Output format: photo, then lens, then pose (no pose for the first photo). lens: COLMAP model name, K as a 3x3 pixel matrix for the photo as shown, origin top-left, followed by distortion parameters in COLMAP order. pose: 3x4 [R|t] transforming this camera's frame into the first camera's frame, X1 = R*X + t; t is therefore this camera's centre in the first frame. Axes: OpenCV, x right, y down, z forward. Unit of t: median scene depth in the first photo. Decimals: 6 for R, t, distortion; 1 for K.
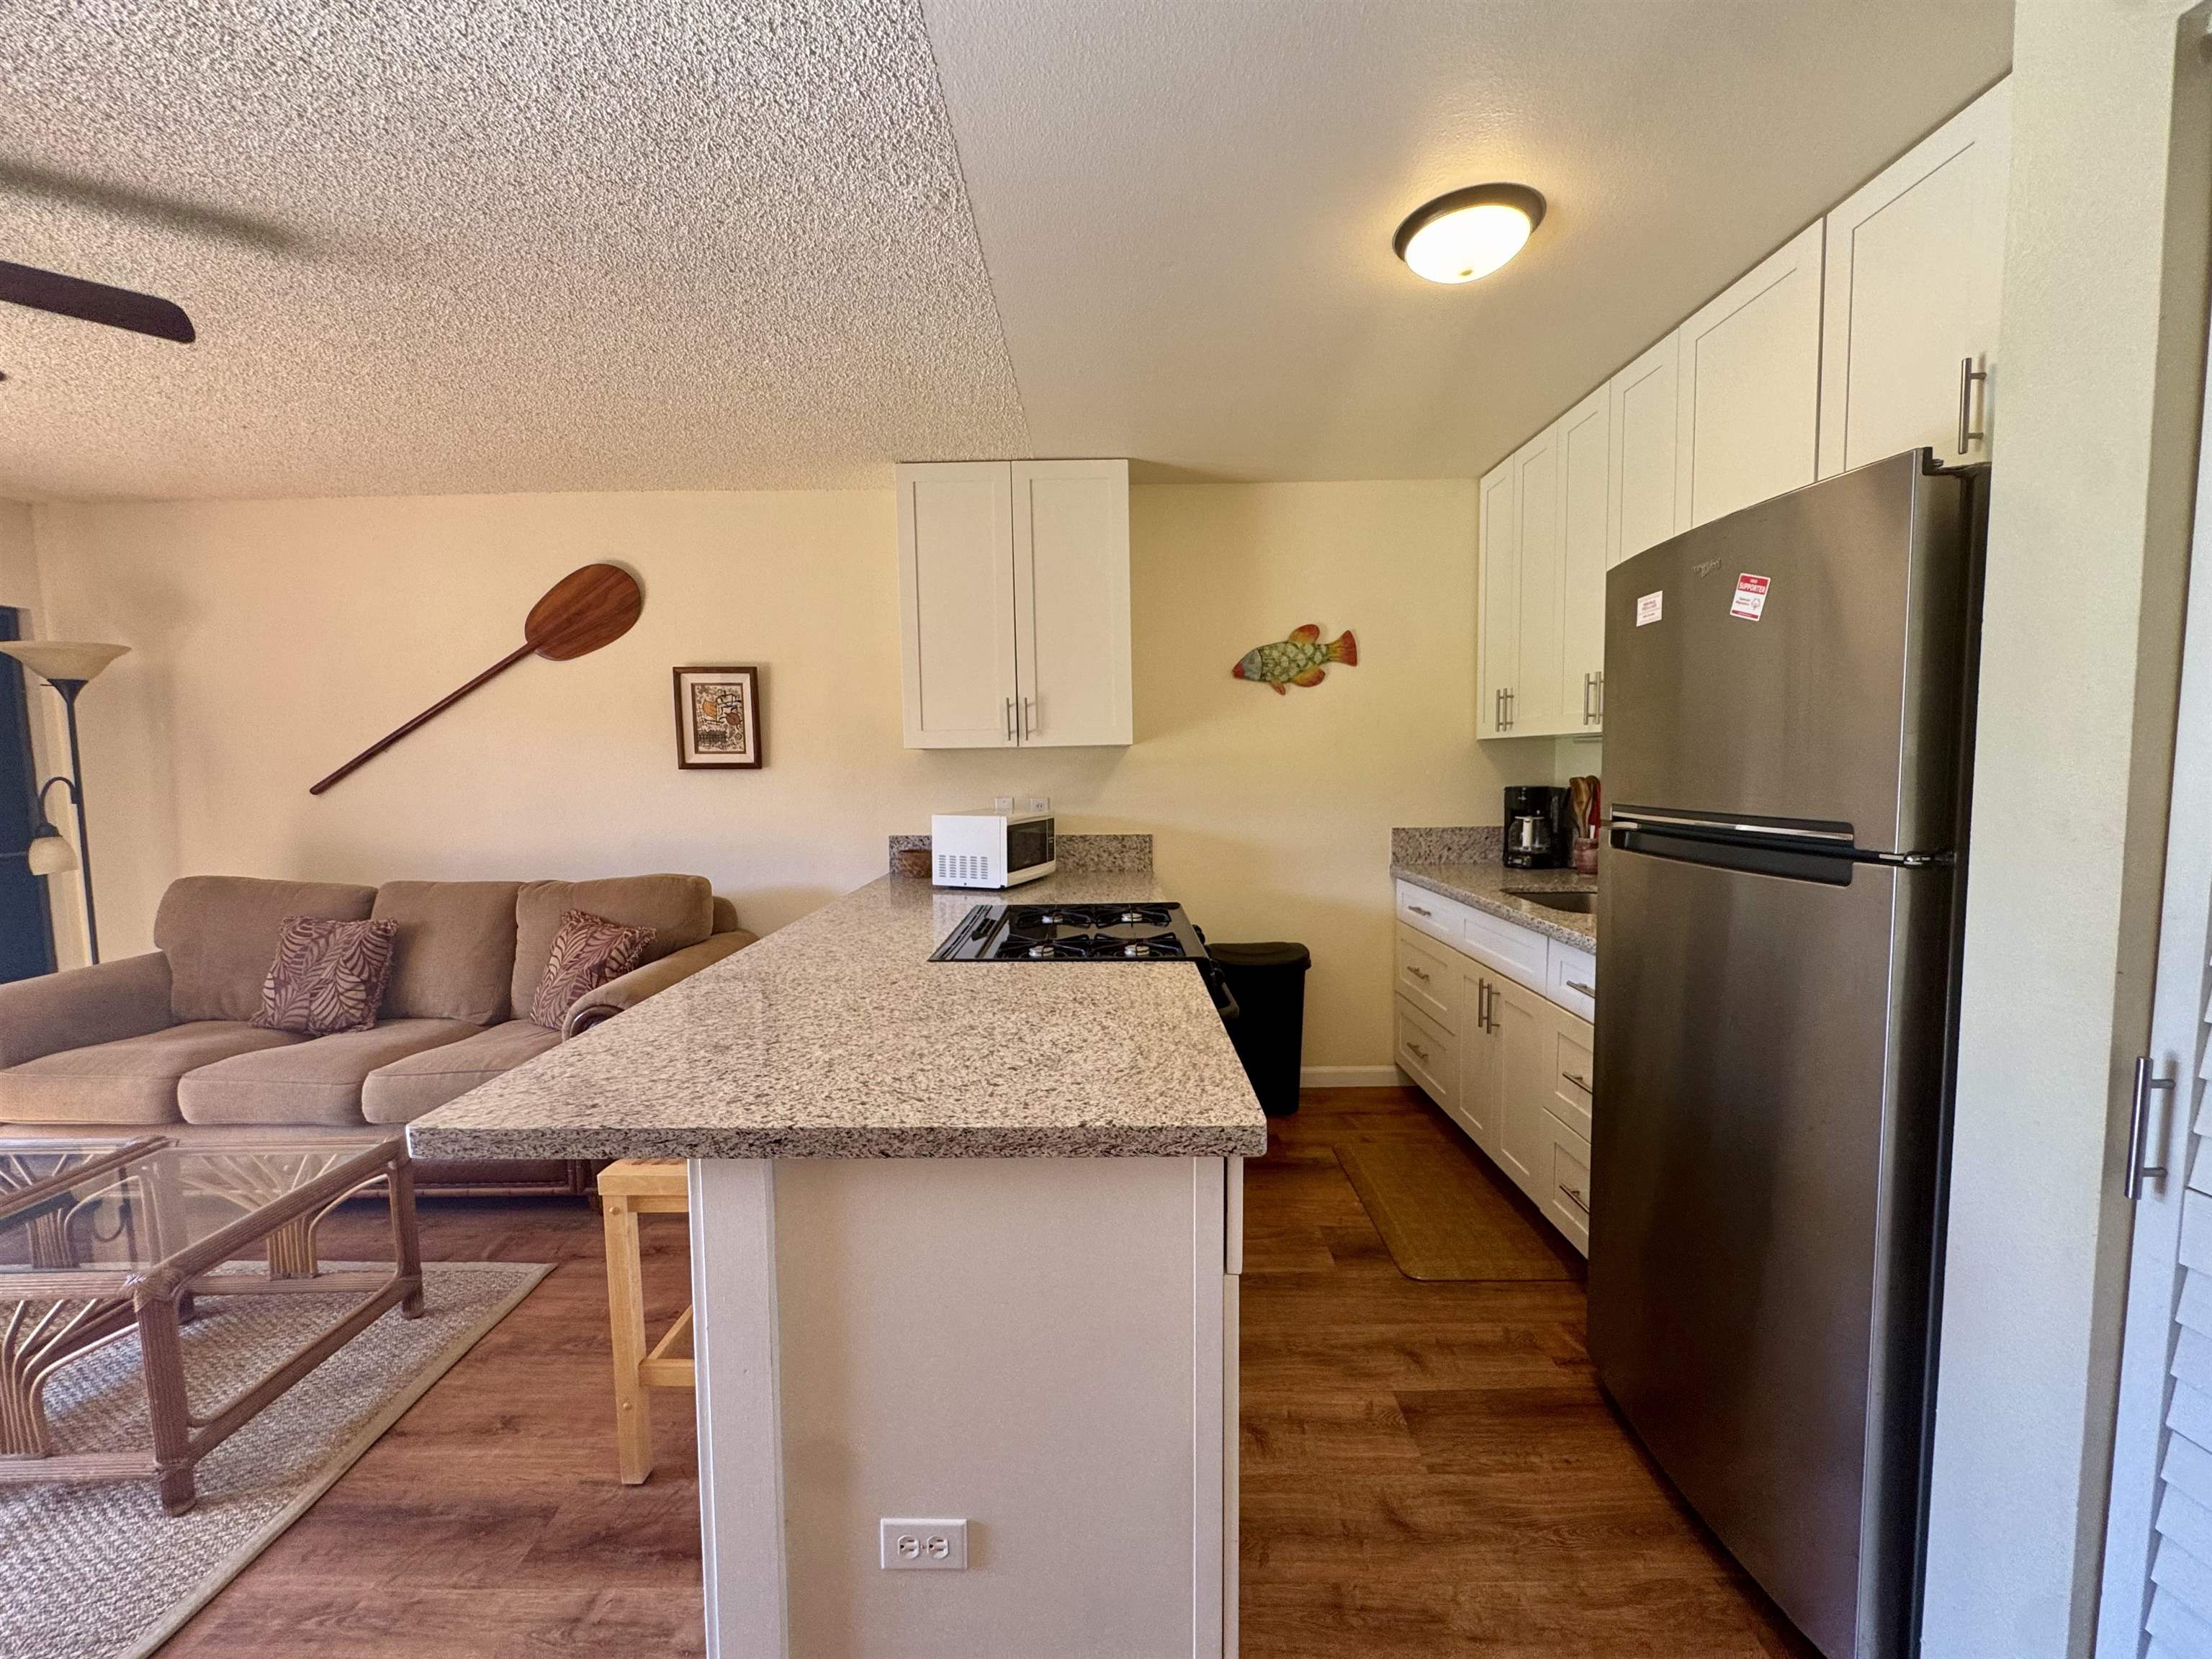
lens RADIAL K [[881.1, 0, 1104.6], [0, 881.1, 829.5], [0, 0, 1]] dist [-0.002579, -0.000493]
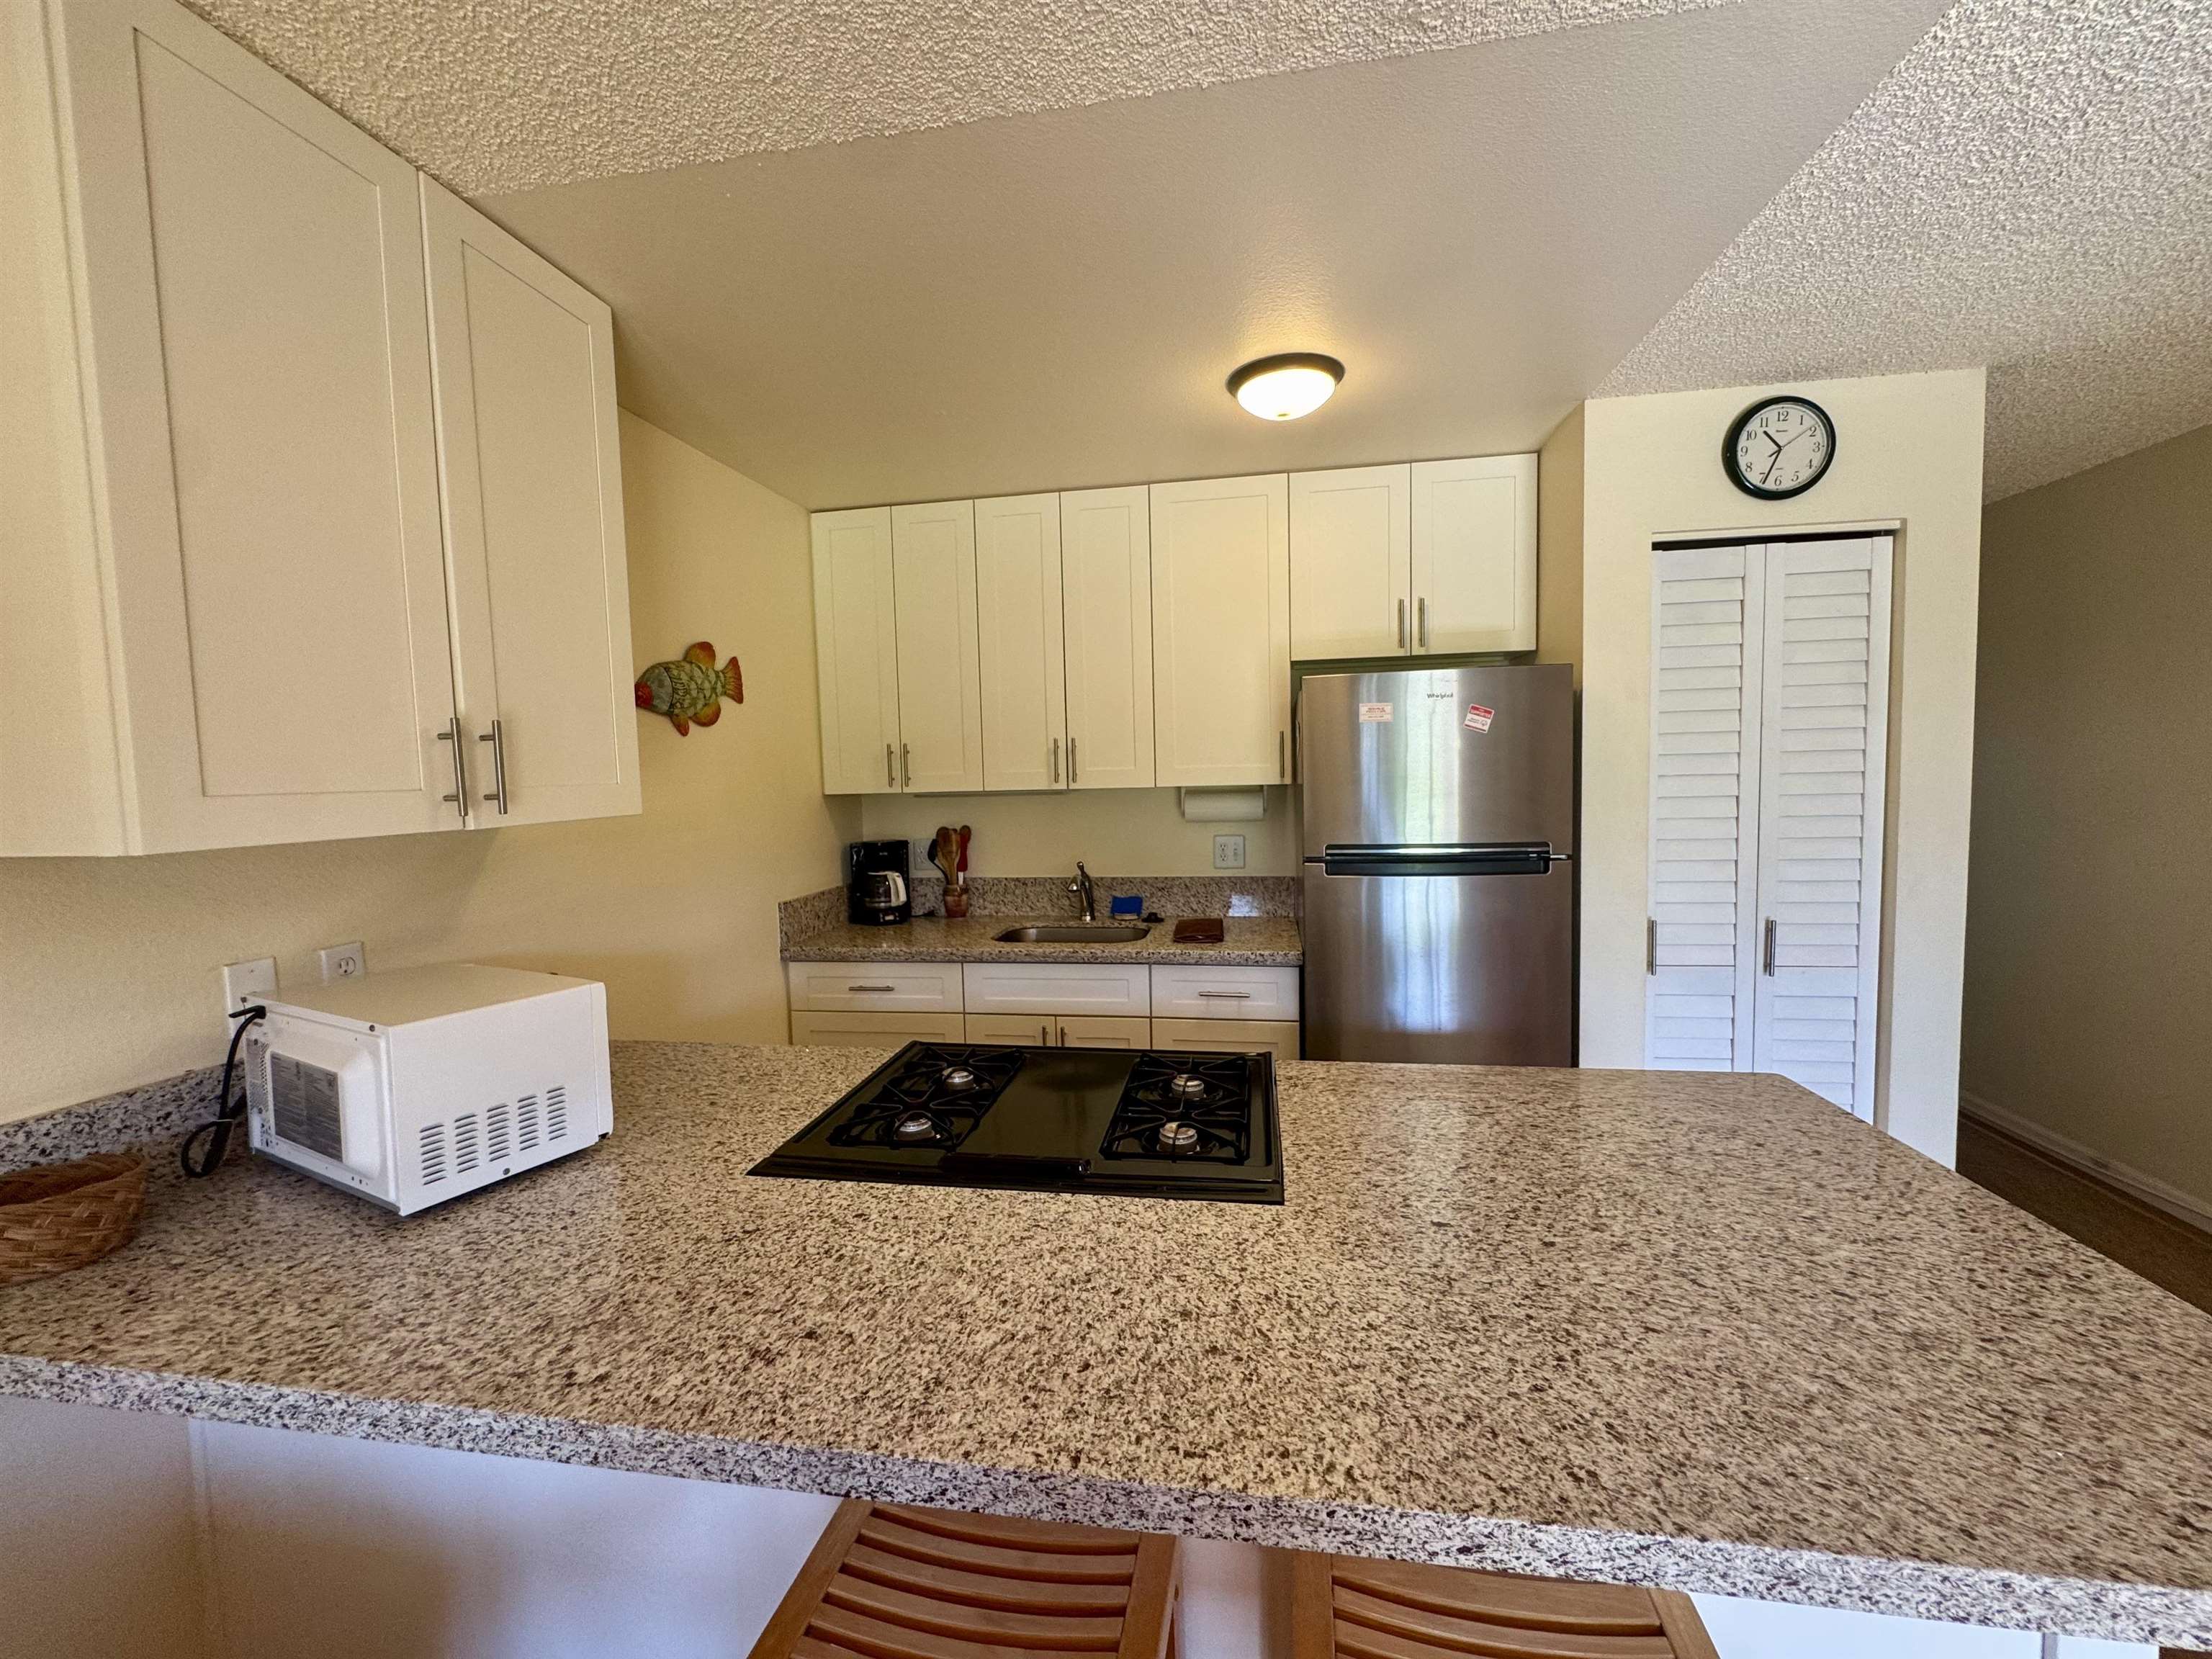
lens RADIAL K [[881.1, 0, 1105.9], [0, 881.1, 832.2], [0, 0, 1]] dist [-0.002579, -0.000493]
pose [[0.168601, -0.057187, 0.984024, -0.439930], [0.099608, 0.994194, 0.040712, -0.072458], [-0.980639, 0.091153, 0.173318, 0.564401]]
